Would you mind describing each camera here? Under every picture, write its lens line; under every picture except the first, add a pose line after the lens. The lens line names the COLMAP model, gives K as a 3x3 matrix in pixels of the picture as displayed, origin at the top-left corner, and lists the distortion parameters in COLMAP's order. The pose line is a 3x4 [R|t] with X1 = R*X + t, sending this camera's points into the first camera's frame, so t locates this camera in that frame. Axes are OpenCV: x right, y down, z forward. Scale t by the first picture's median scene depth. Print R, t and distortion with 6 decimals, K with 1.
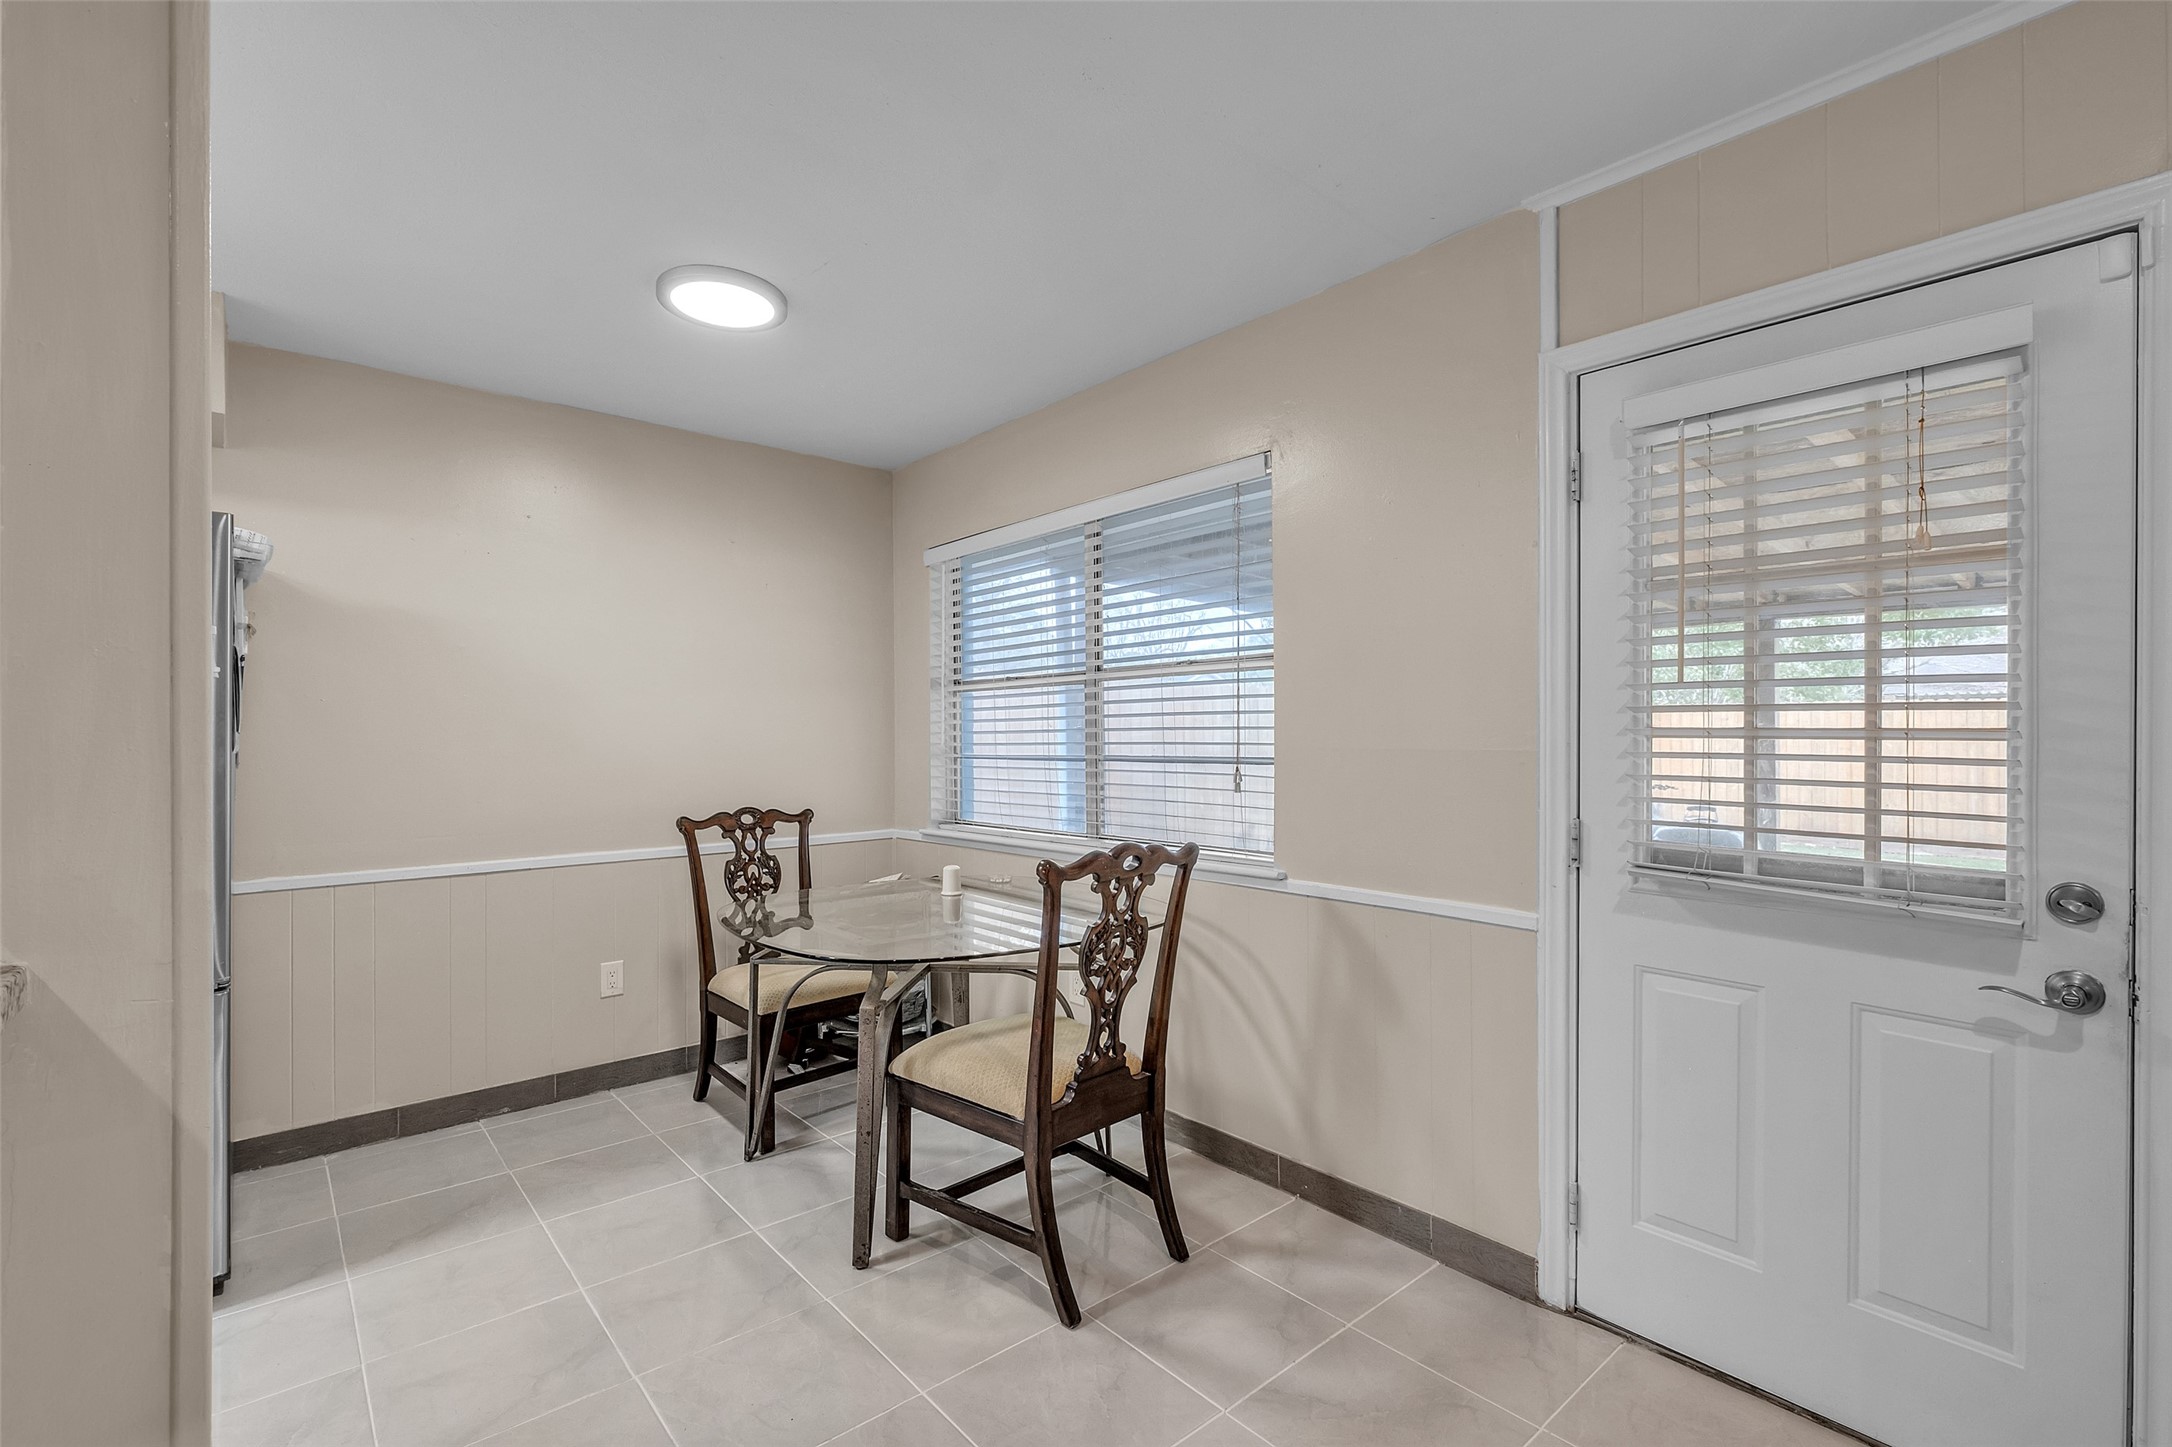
lens RADIAL K [[967.3, 0, 1049.6], [0, 967.3, 737.1], [0, 0, 1]] dist [0.000578, 0.000273]
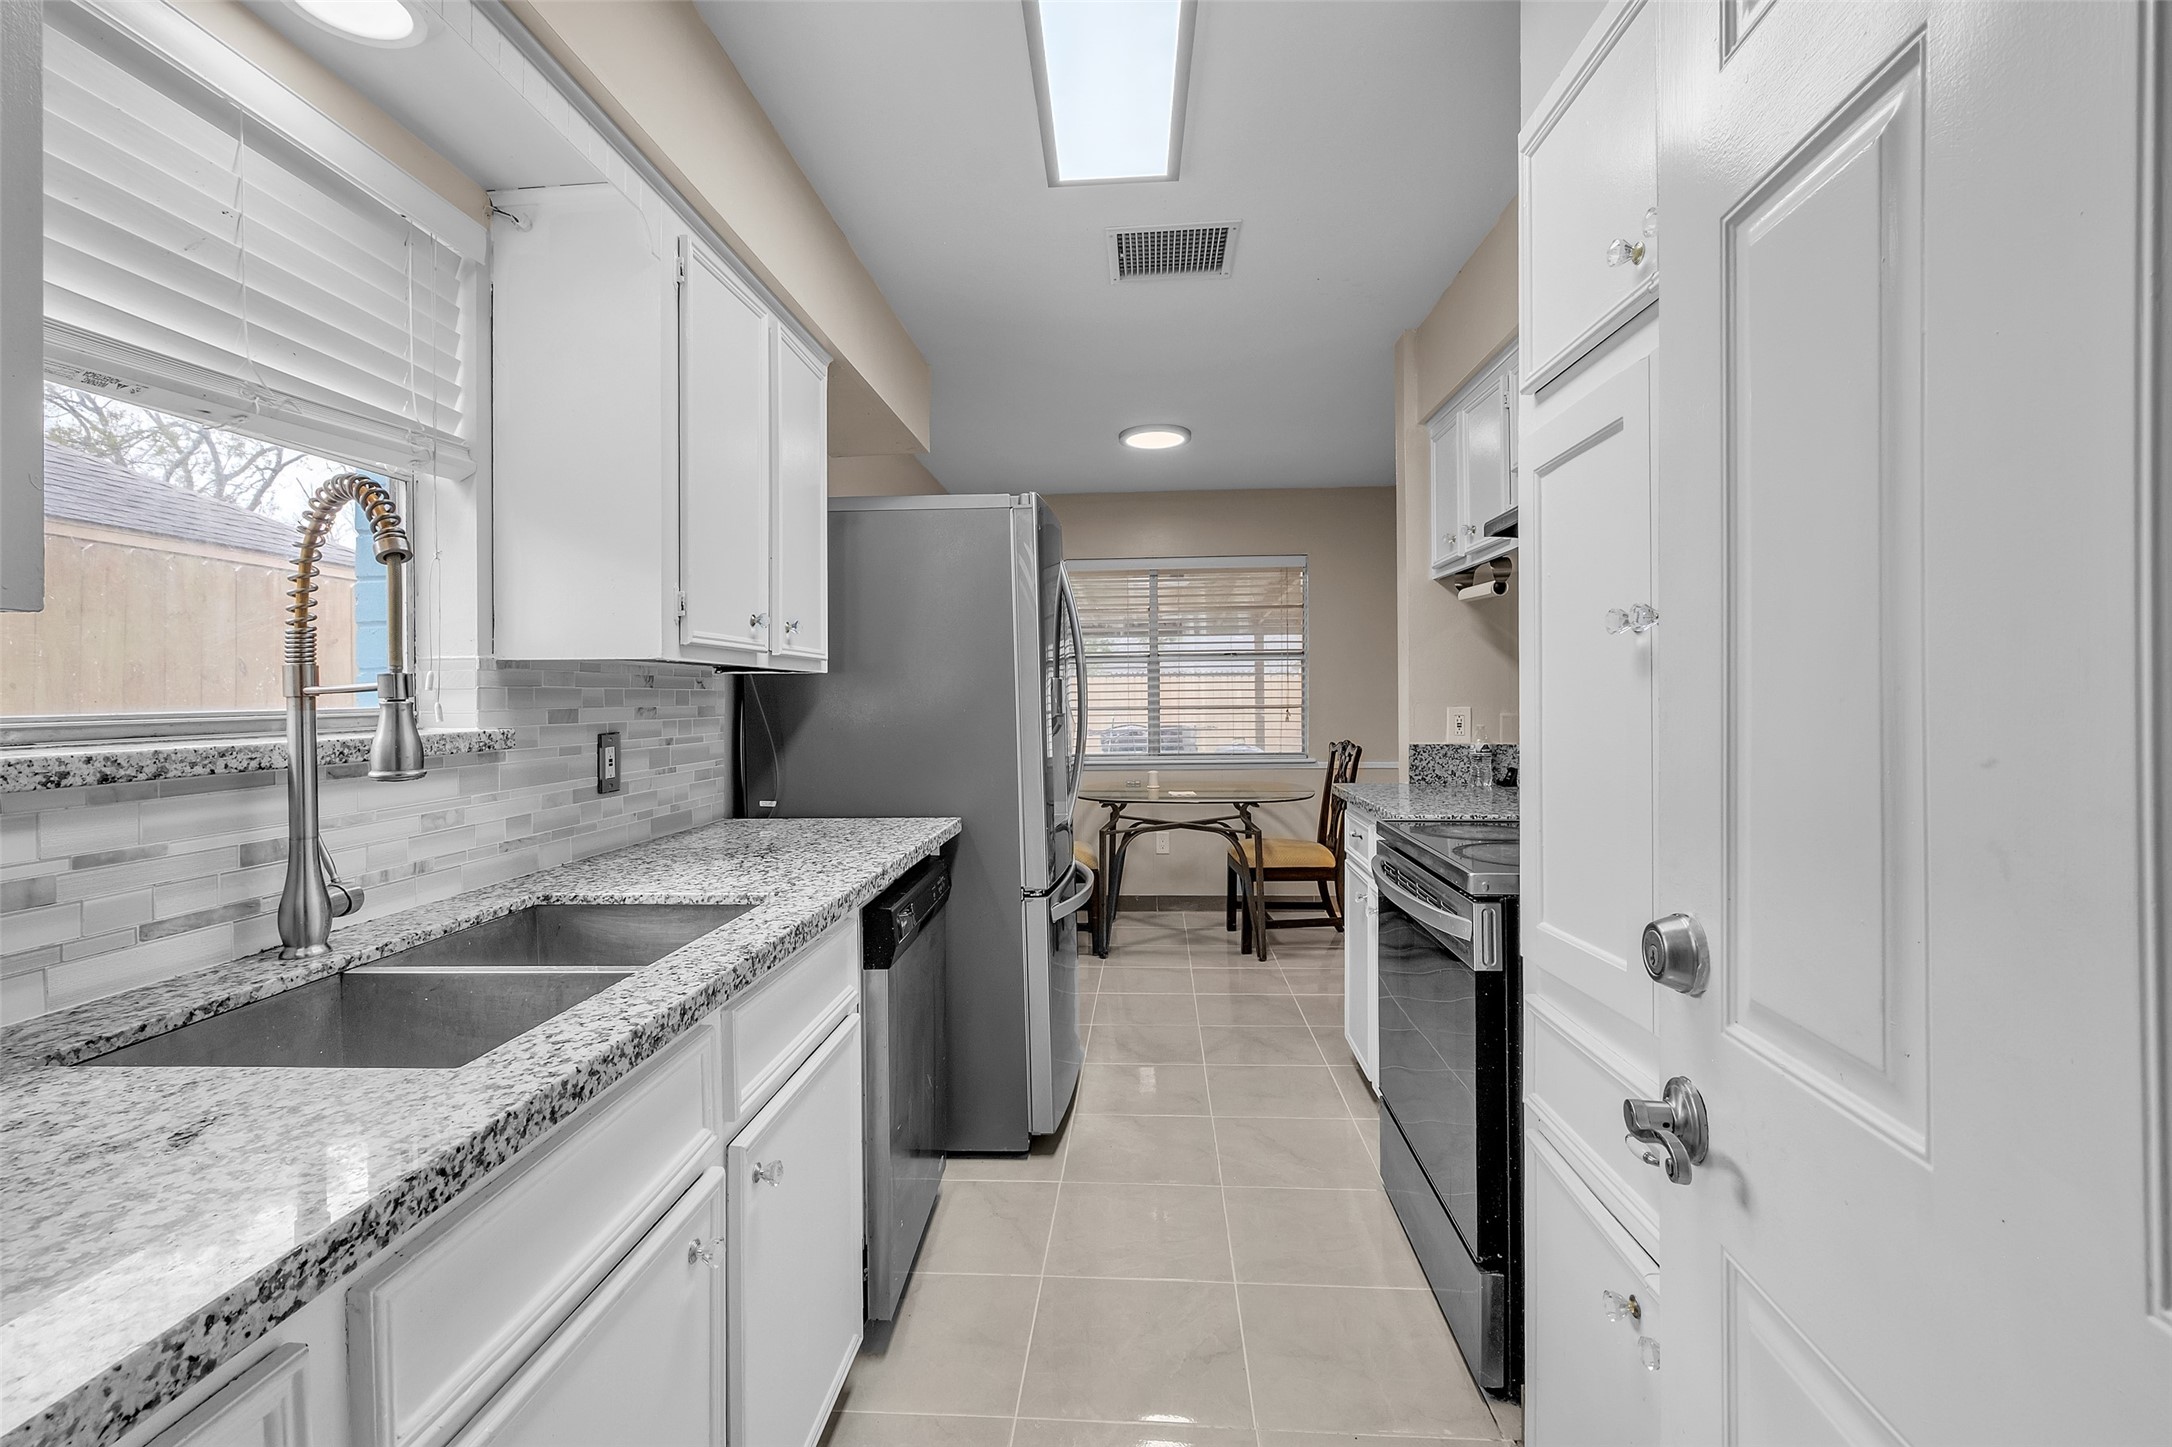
lens RADIAL K [[967.3, 0, 1069.4], [0, 967.3, 710.7], [0, 0, 1]] dist [0.000578, 0.000273]
pose [[0.703786, -0.008839, 0.710357, -1.197208], [0.006779, 0.999961, 0.005727, 0.015327], [-0.710380, 0.000785, 0.703818, -0.064583]]
